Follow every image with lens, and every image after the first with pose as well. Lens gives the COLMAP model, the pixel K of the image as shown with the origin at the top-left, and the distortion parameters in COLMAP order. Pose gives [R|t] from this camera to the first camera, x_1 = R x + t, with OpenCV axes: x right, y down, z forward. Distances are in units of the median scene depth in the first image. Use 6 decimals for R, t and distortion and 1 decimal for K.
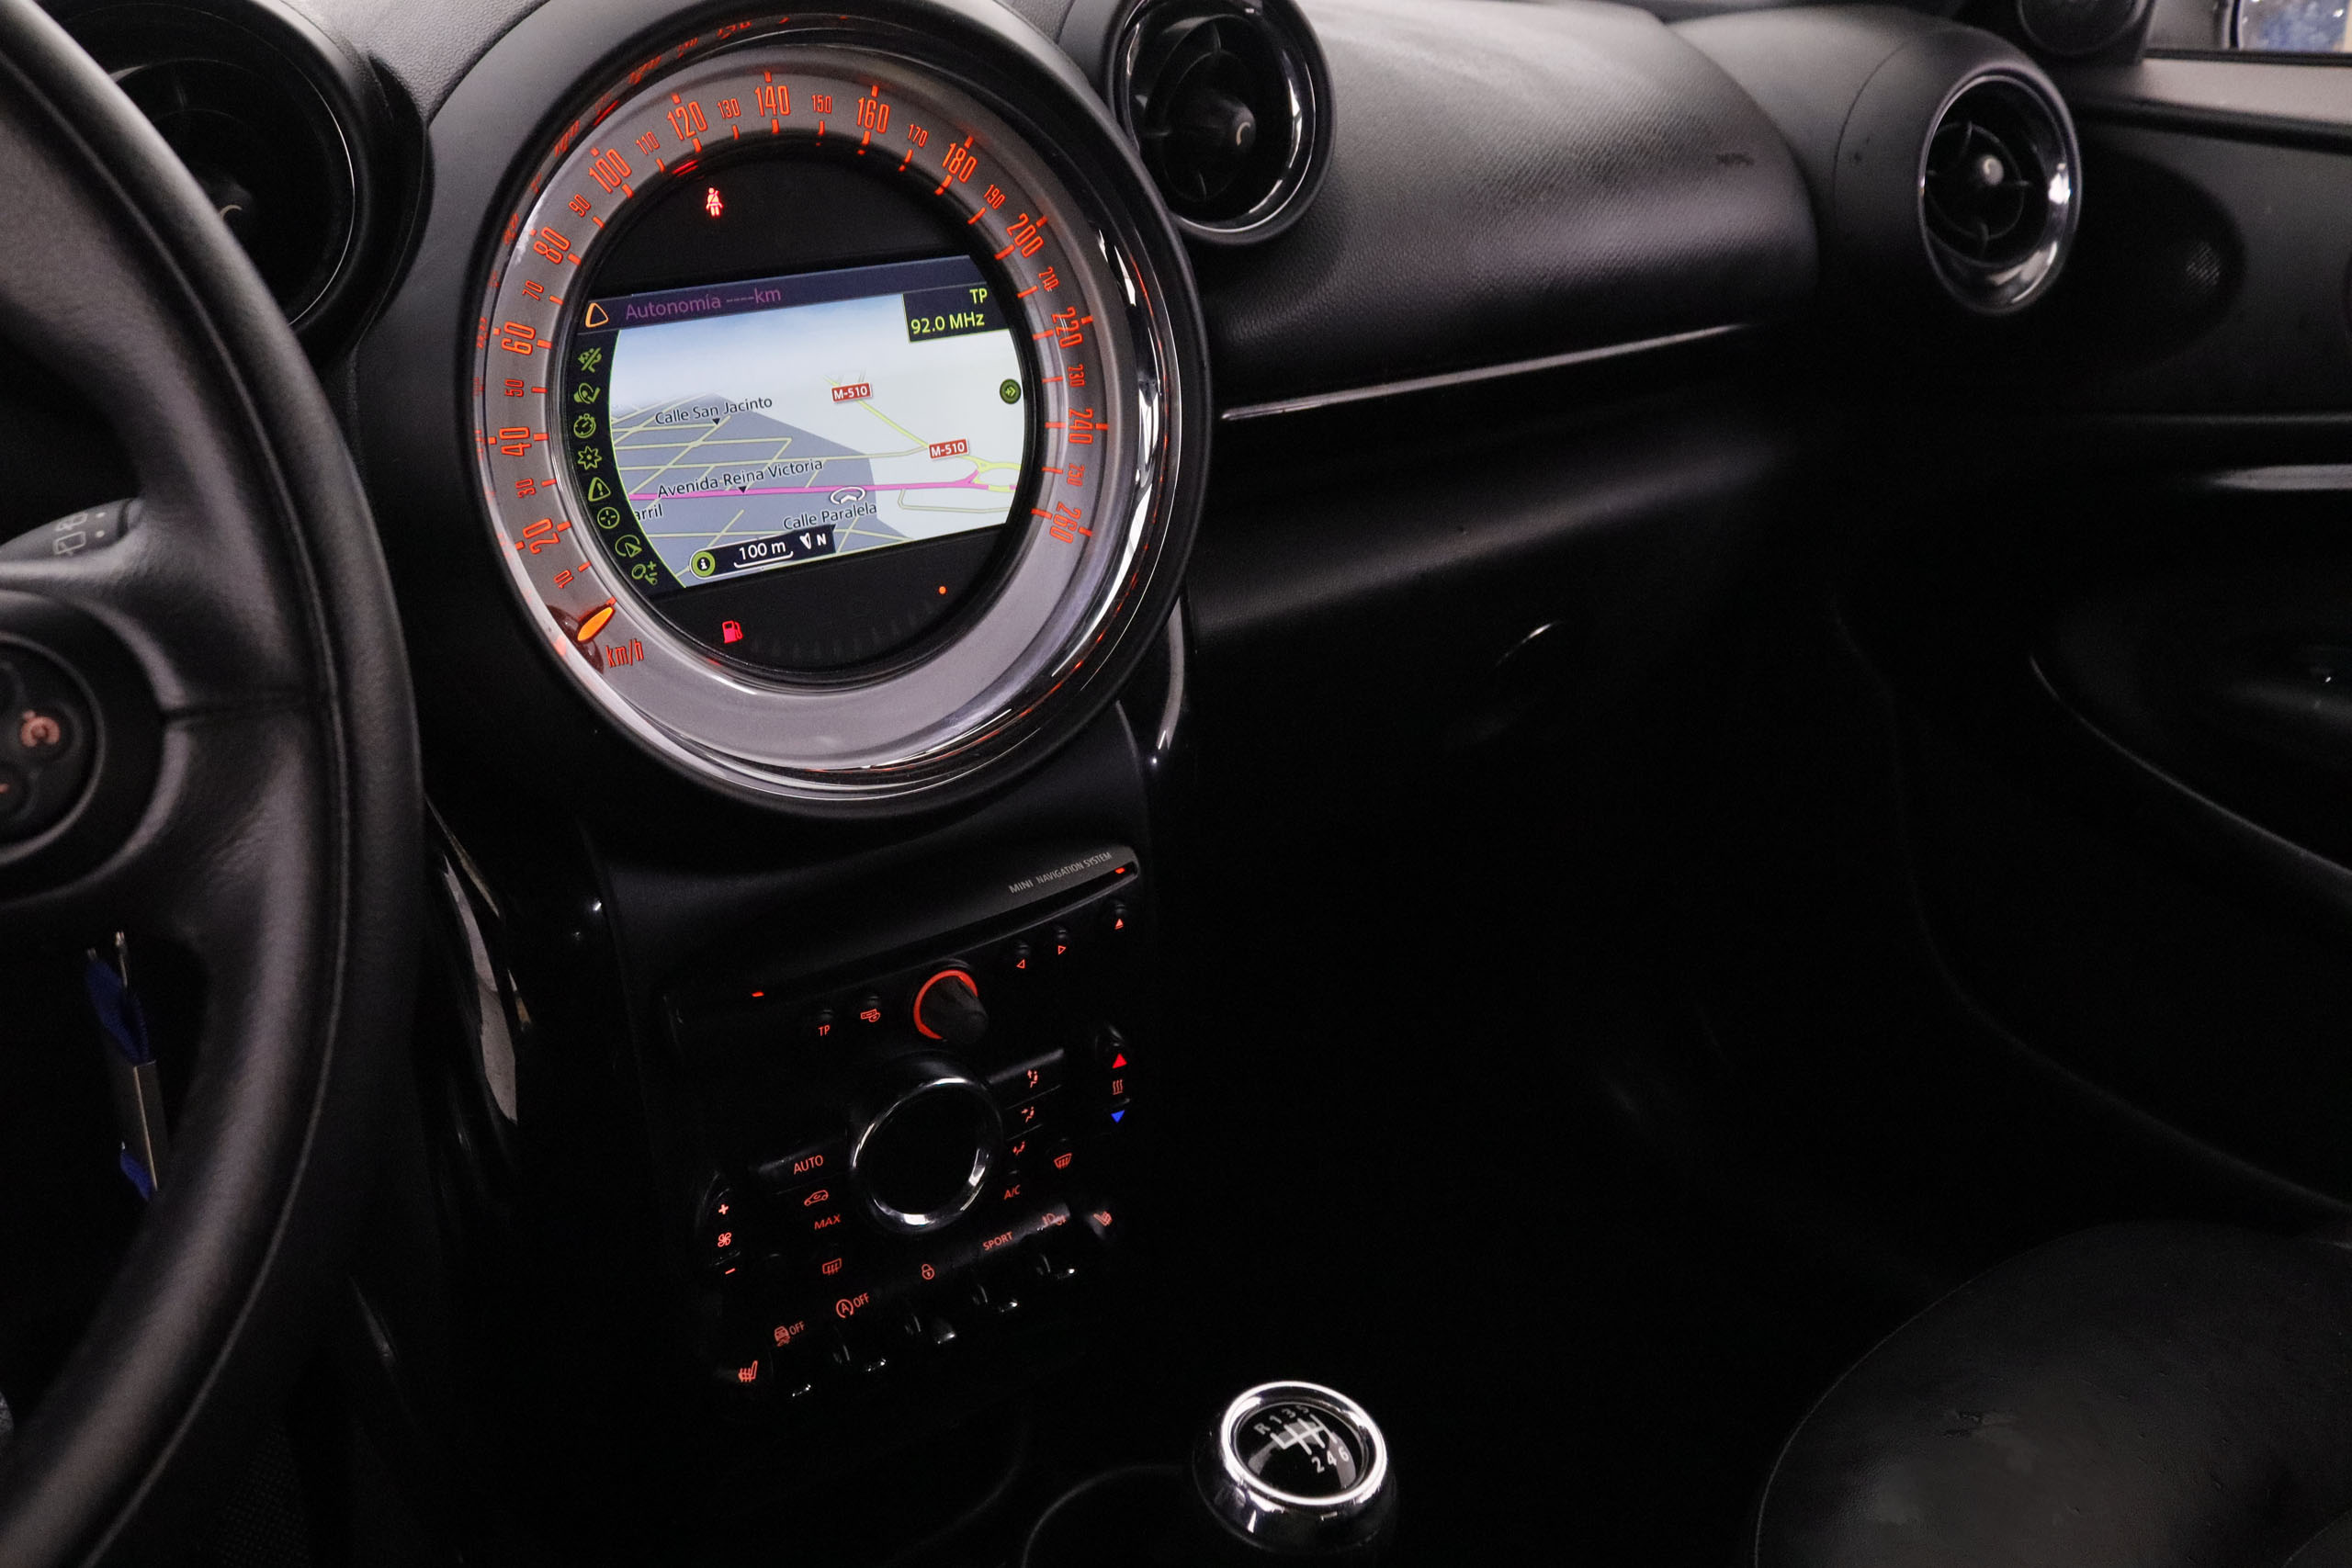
lens RADIAL K [[1985.1, 0, 1152.5], [0, 1985.1, 766.6], [0, 0, 1]] dist [-0.143339, 0.084371]
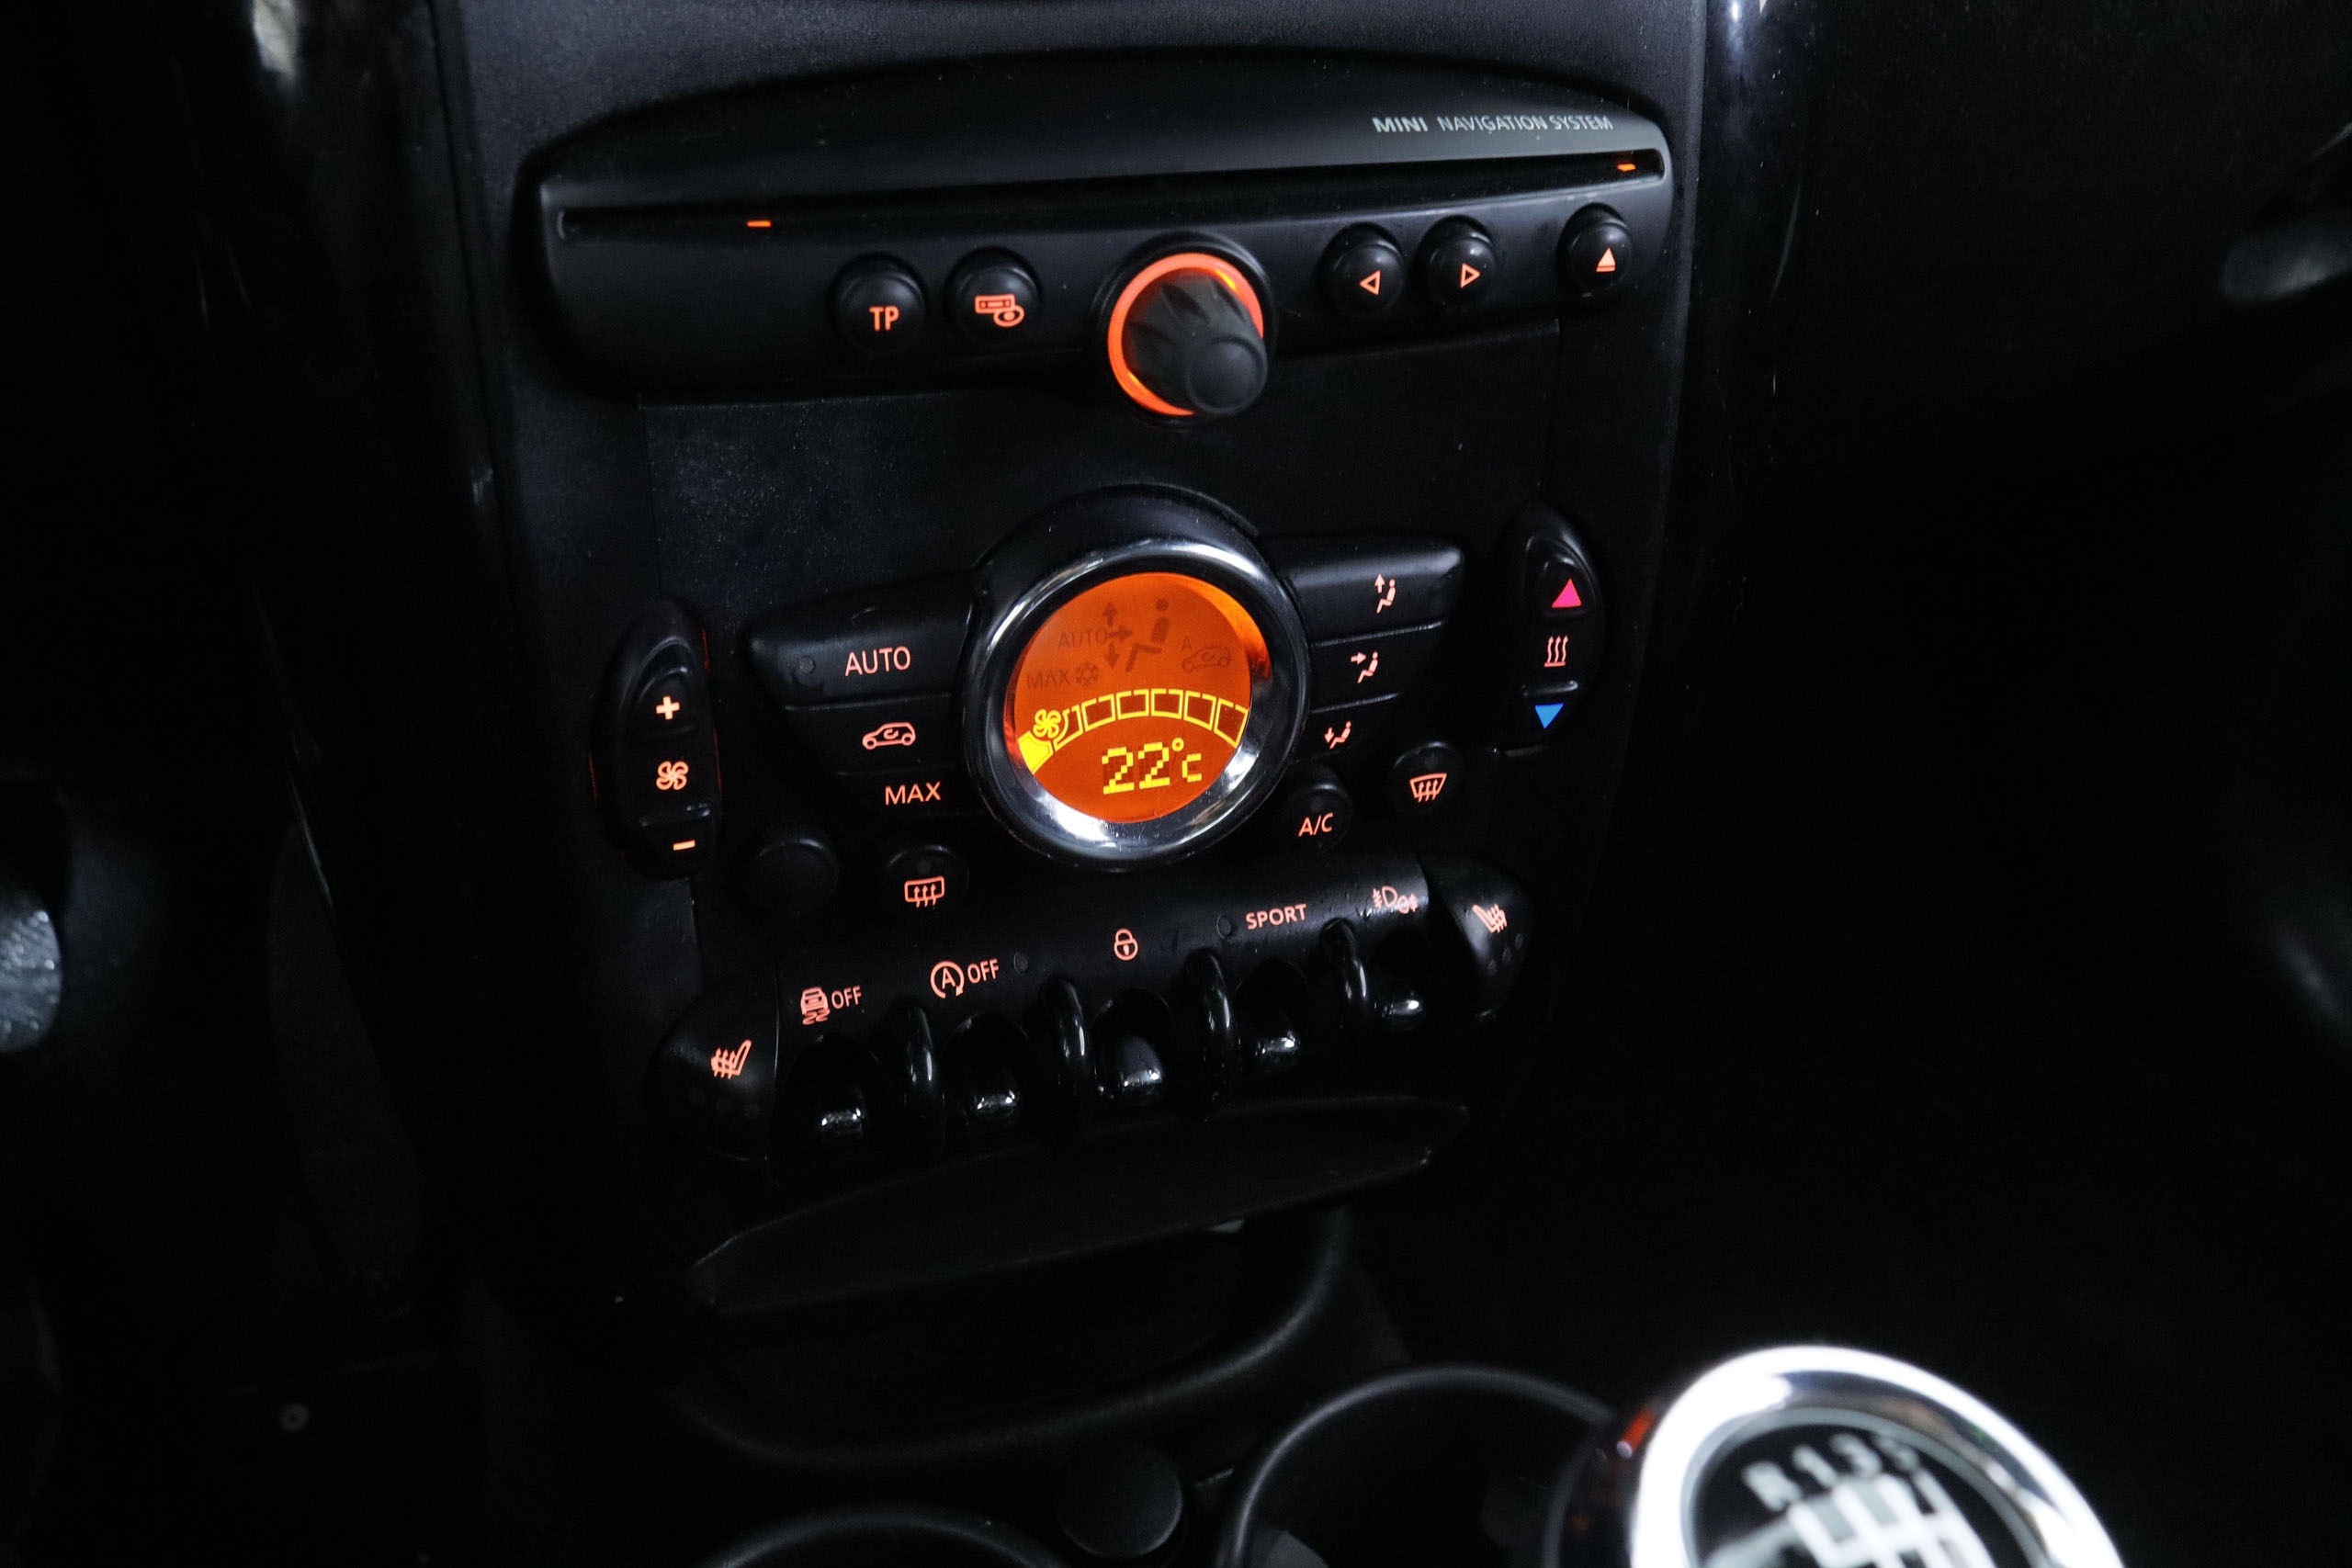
lens RADIAL K [[1985.1, 0, 1122.0], [0, 1985.1, 735.3], [0, 0, 1]] dist [-0.143339, 0.084371]
pose [[0.950719, 0.162507, -0.264057, 0.013379], [-0.137700, 0.984346, 0.110010, 0.153137], [0.277800, -0.068228, 0.958213, 0.529770]]
